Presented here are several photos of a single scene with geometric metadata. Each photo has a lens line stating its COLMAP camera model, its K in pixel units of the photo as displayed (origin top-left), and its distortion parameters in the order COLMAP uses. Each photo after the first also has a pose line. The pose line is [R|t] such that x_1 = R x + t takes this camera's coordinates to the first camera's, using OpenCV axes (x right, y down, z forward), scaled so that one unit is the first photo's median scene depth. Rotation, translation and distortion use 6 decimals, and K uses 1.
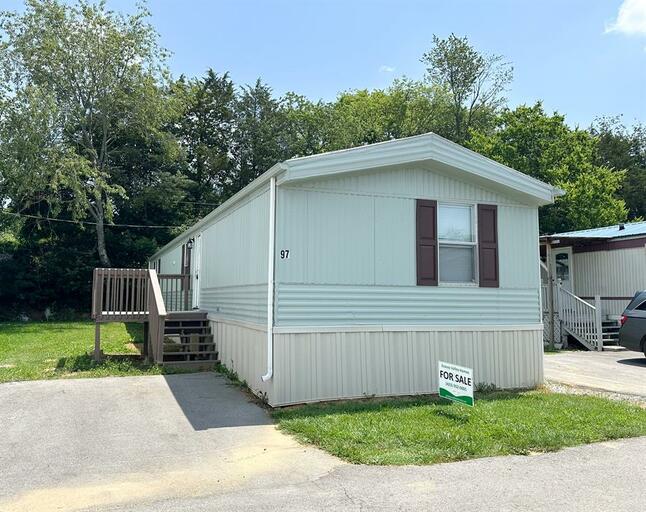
lens RADIAL K [[532.2, 0, 323.0], [0, 532.2, 256.0], [0, 0, 1]] dist [0.090165, -0.002168]
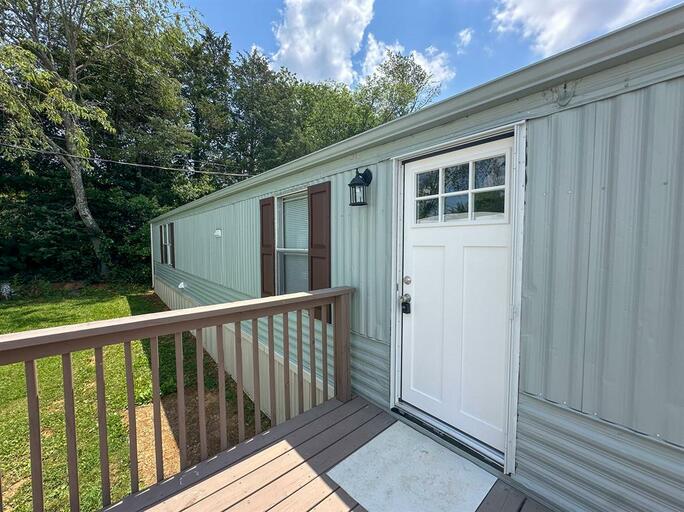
lens RADIAL K [[273.5, 0, 332.4], [0, 273.5, 249.4], [0, 0, 1]] dist [0.000408, 0.000157]
pose [[0.955069, -0.018974, 0.295776, -0.517327], [-0.014908, 0.993610, 0.111881, -0.006911], [-0.296009, -0.111263, 0.948683, 1.464798]]
